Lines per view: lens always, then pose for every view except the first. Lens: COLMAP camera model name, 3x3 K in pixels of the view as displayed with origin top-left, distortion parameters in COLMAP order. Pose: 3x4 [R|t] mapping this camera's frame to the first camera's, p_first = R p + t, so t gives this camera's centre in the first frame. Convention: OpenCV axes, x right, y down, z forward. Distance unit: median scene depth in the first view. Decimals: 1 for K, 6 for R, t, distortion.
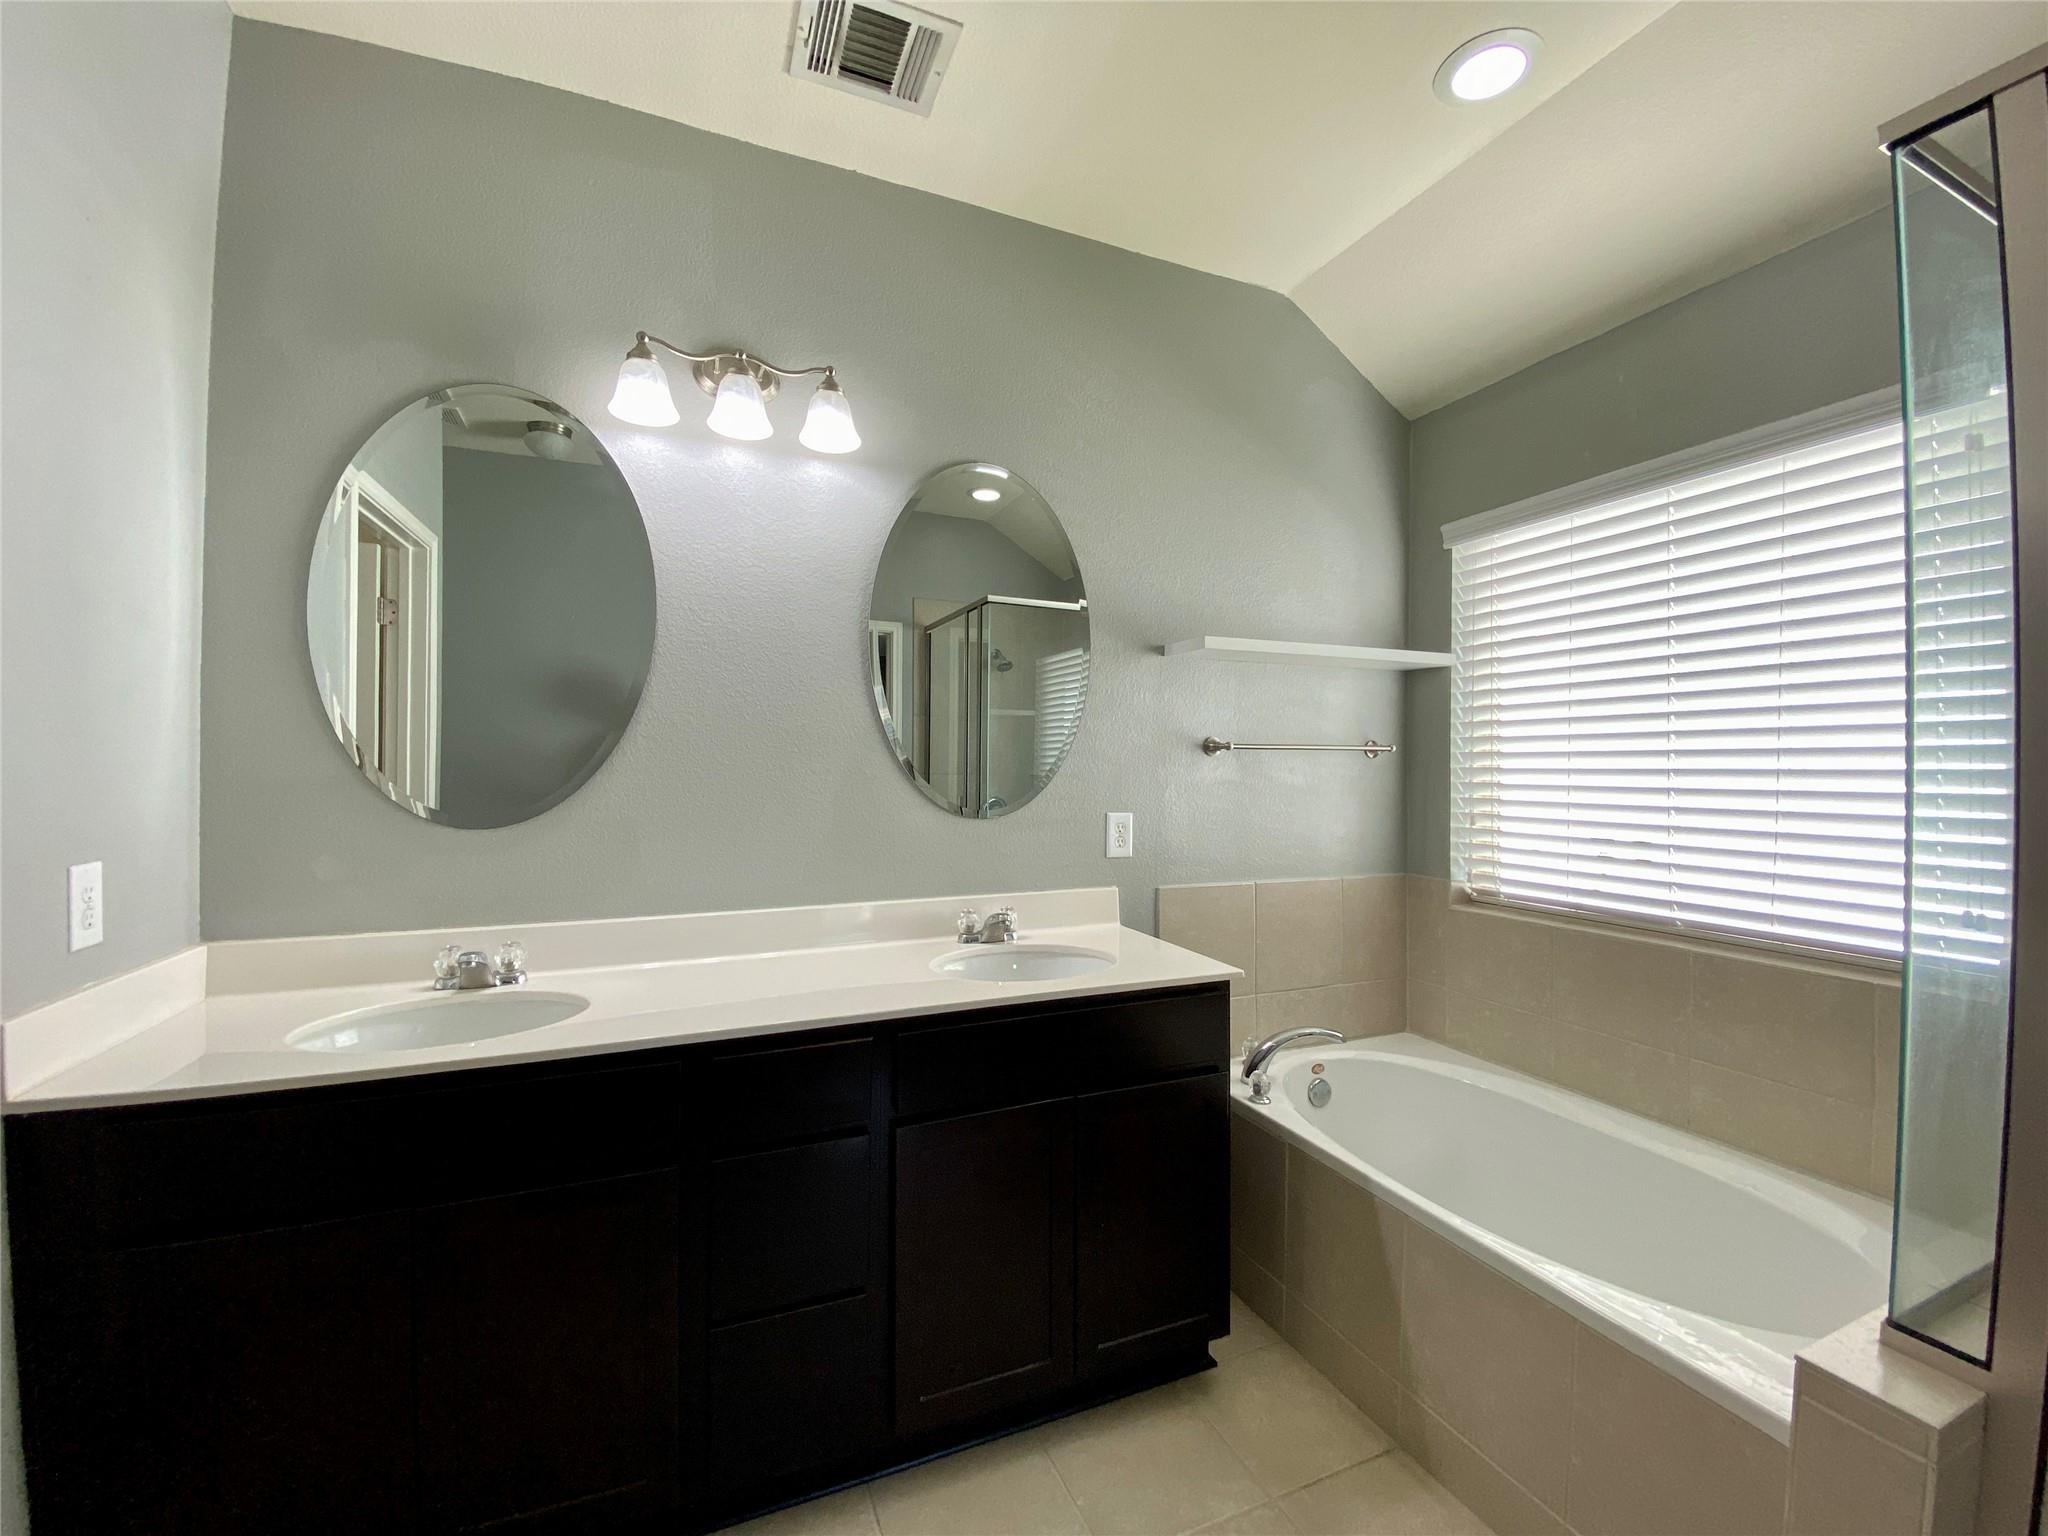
lens RADIAL K [[826.8, 0, 1024.0], [0, 826.8, 768.0], [0, 0, 1]] dist [0.030734, -0.027883]
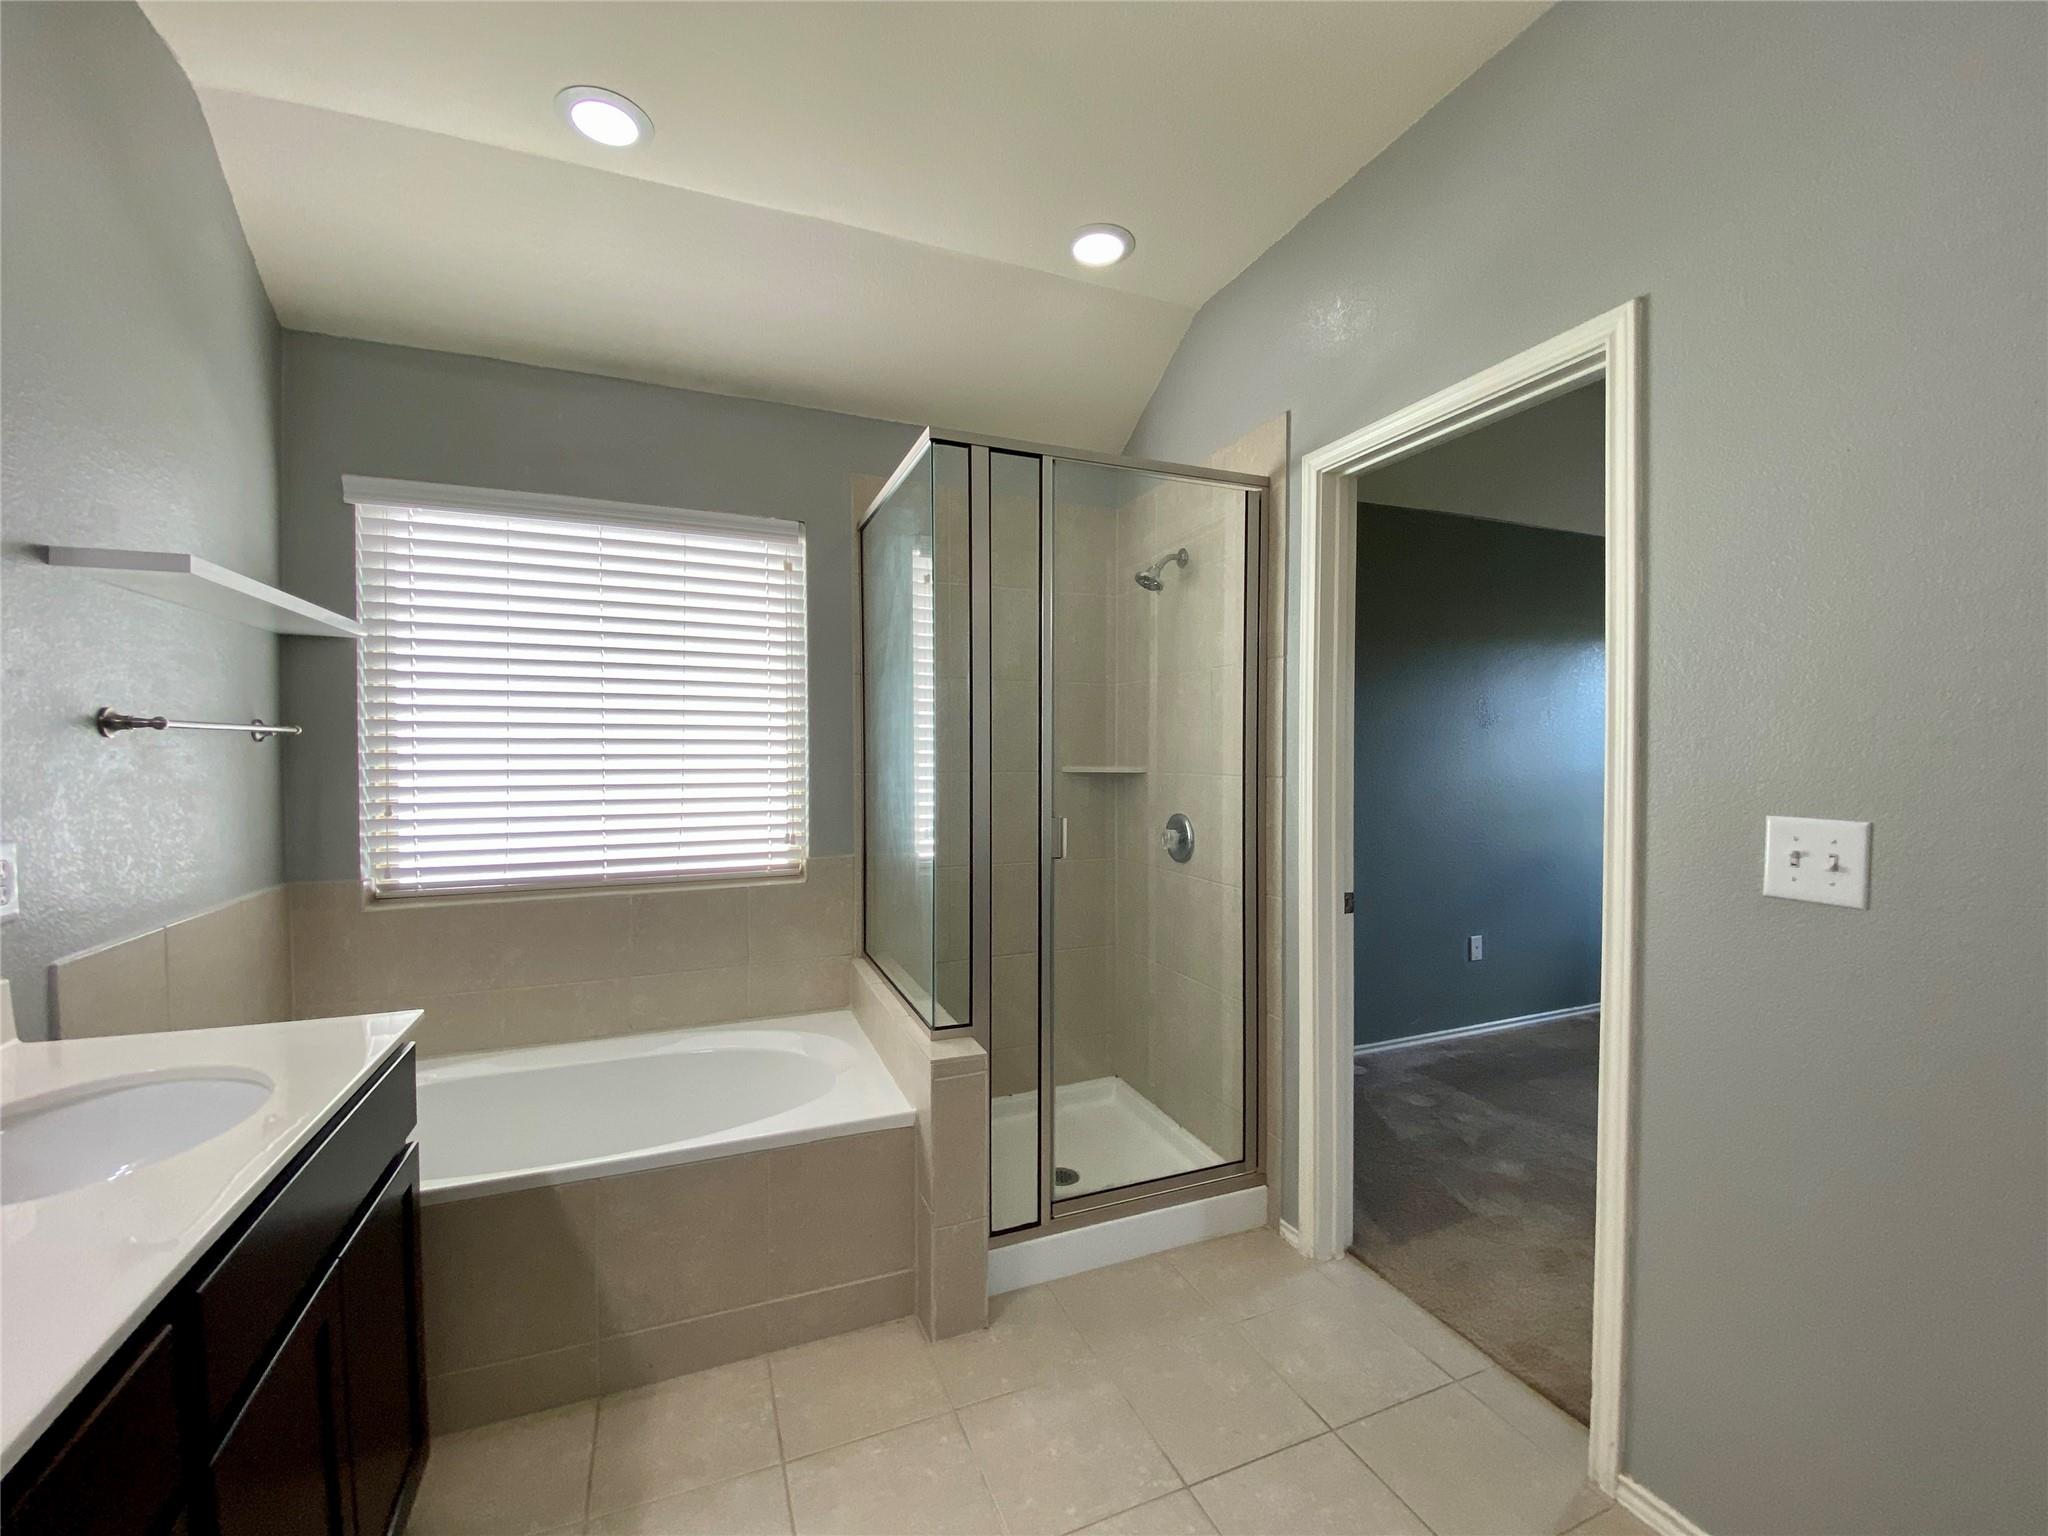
lens RADIAL K [[826.8, 0, 1024.0], [0, 826.8, 768.0], [0, 0, 1]] dist [0.030734, -0.027883]
pose [[0.013657, -0.022654, 0.999650, -0.387796], [-0.000502, 0.999743, 0.022663, -0.005975], [-0.999907, -0.000812, 0.013642, 0.298192]]
